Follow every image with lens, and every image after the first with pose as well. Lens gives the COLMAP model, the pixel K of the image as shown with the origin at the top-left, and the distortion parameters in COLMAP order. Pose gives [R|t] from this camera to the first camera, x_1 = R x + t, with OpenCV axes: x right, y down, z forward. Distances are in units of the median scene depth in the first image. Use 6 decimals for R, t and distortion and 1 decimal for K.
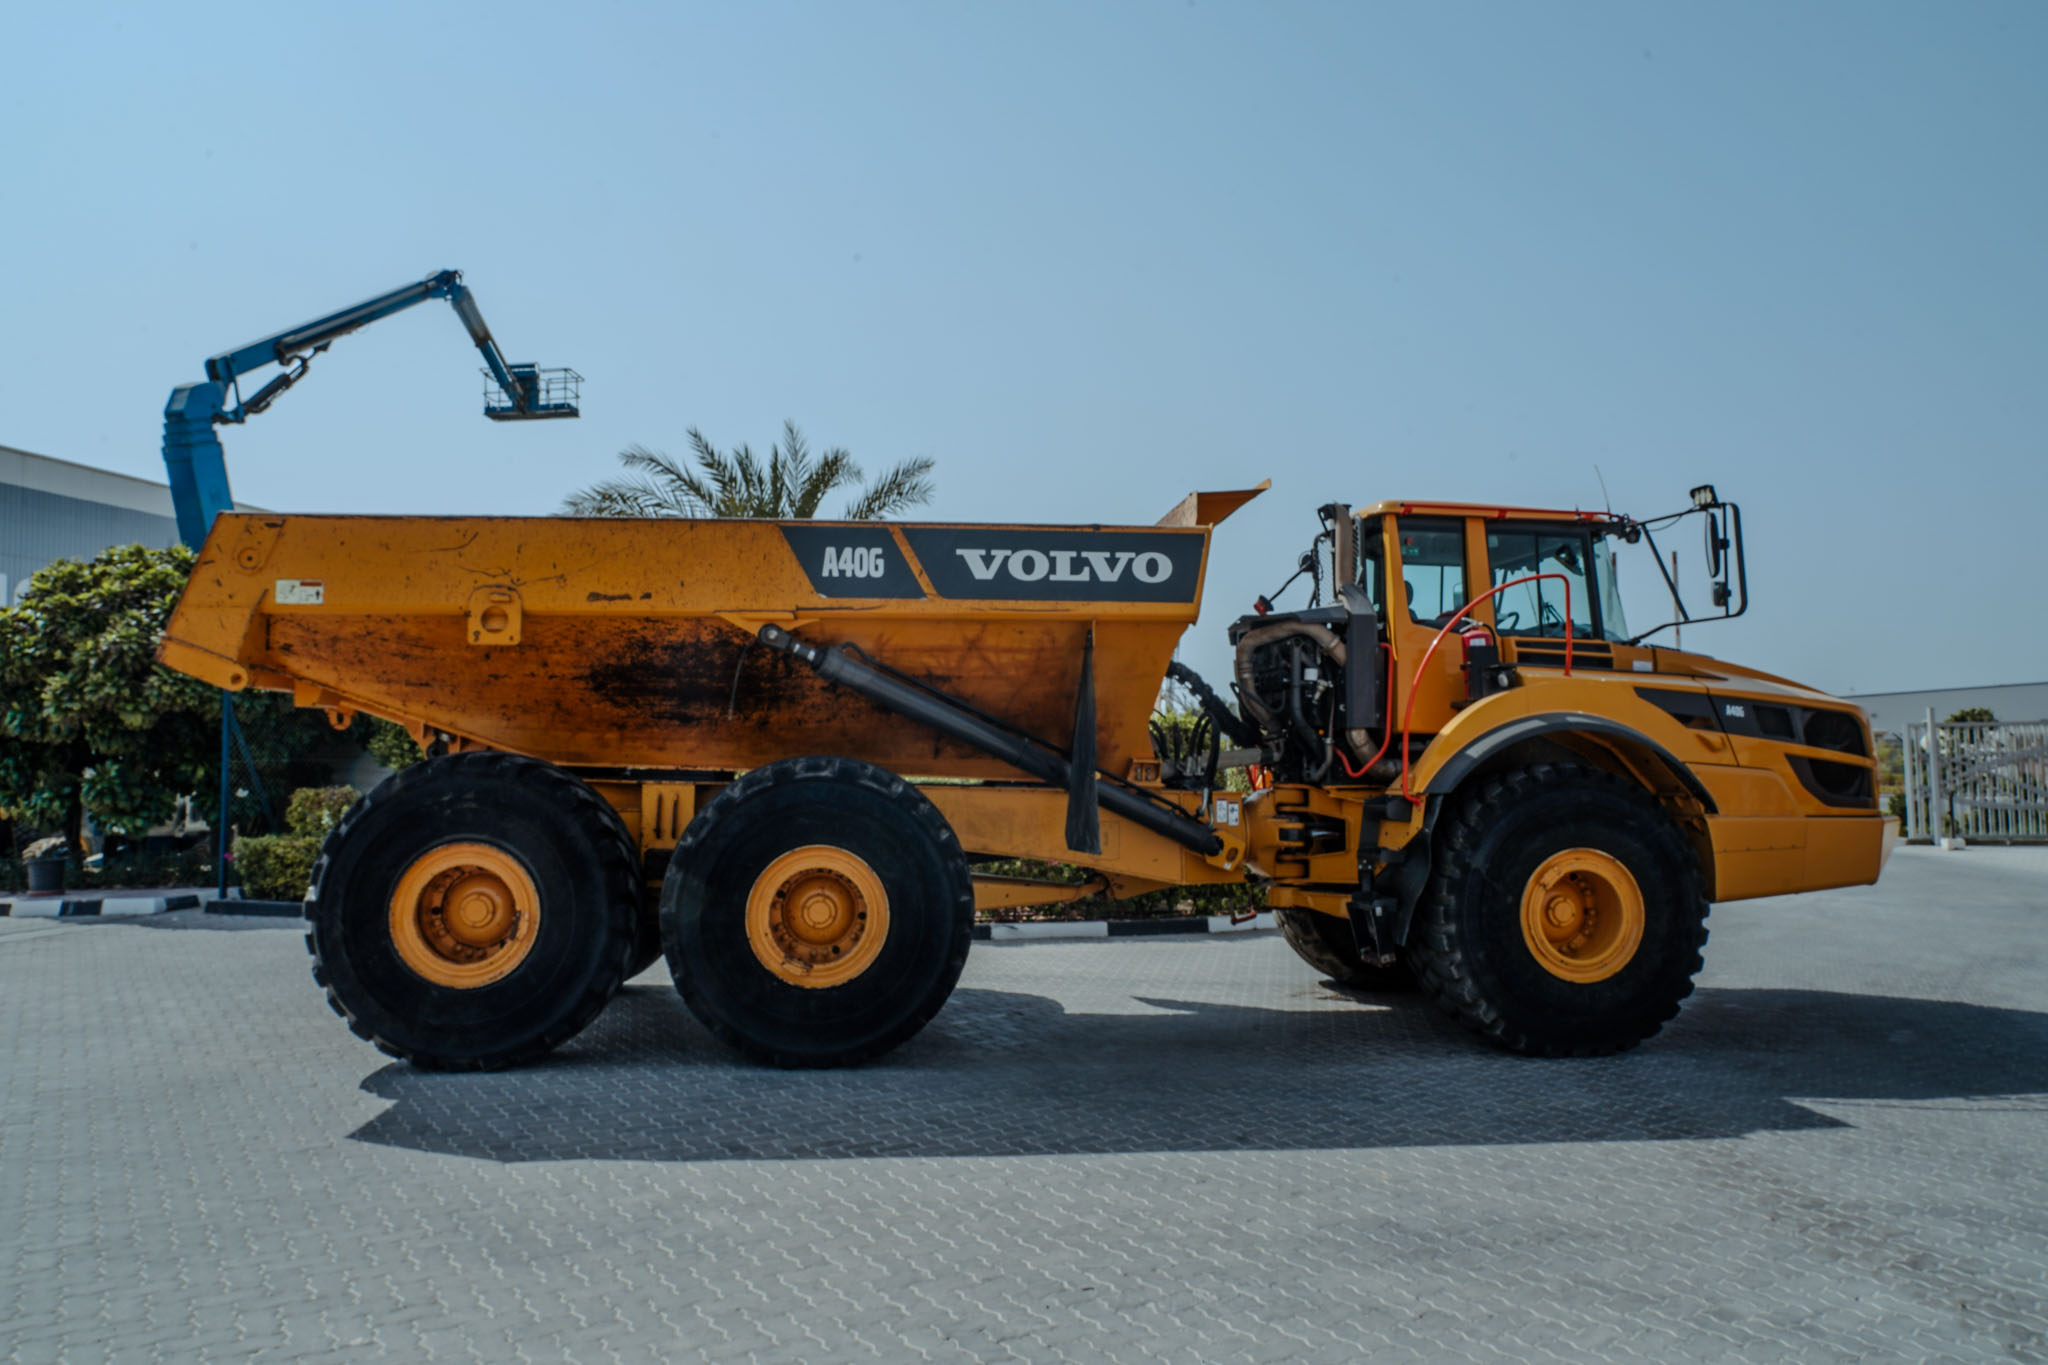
lens RADIAL K [[1420.9, 0, 1031.5], [0, 1420.9, 683.2], [0, 0, 1]] dist [-0.013747, -0.000645]
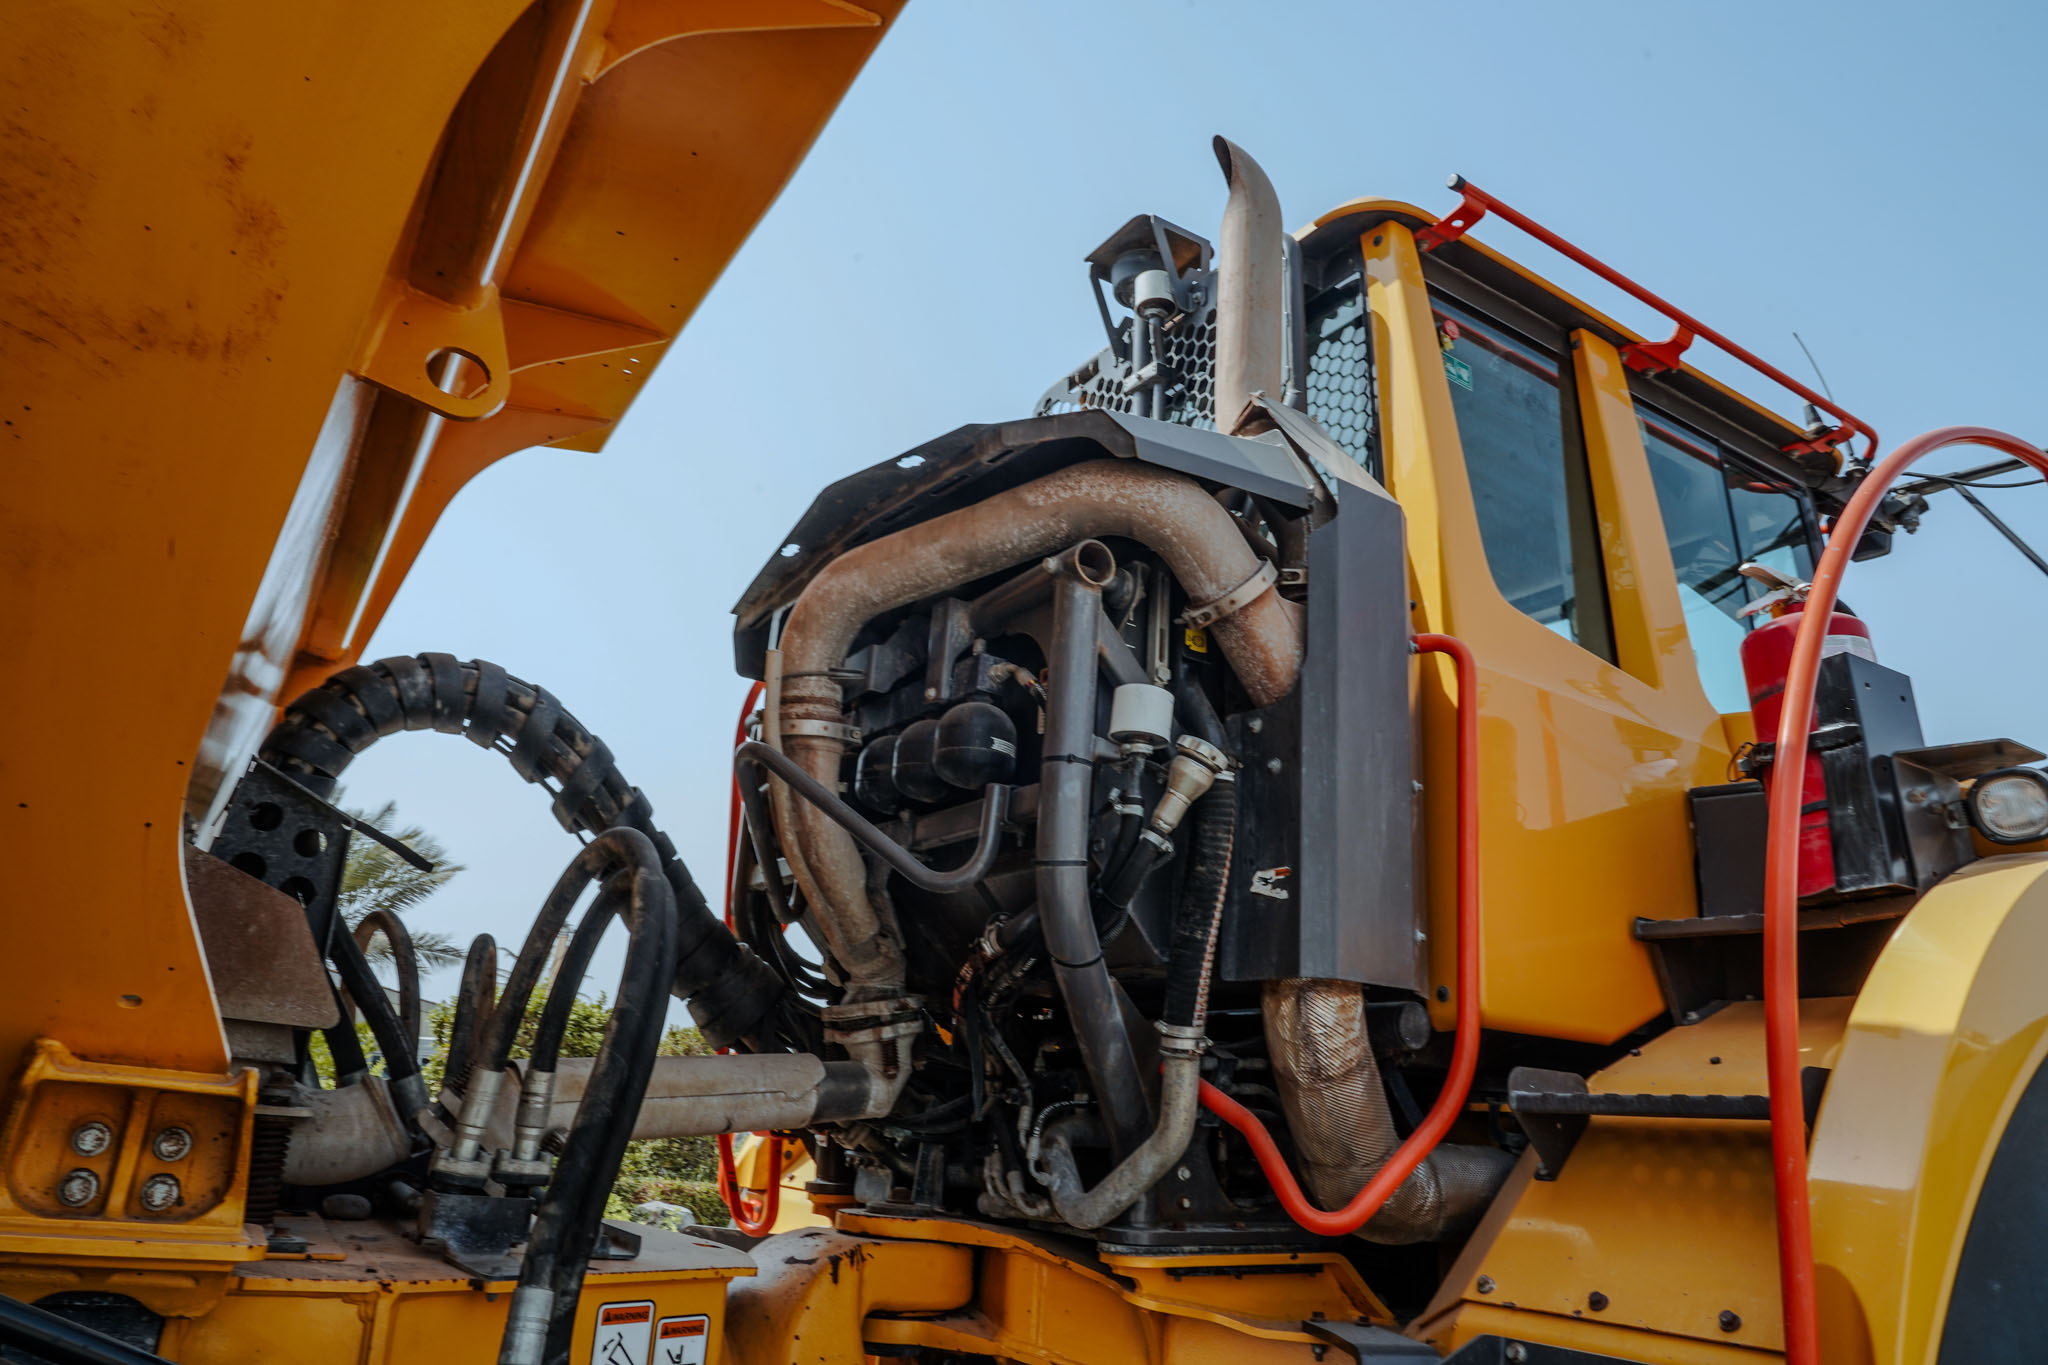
lens RADIAL K [[1394.8, 0, 1031.2], [0, 1394.8, 677.4], [0, 0, 1]] dist [-0.004963, 0.003256]
pose [[0.910940, 0.173598, 0.374235, 0.114971], [-0.081980, 0.965234, -0.248199, 0.047664], [-0.404311, 0.195415, 0.893502, 0.924221]]
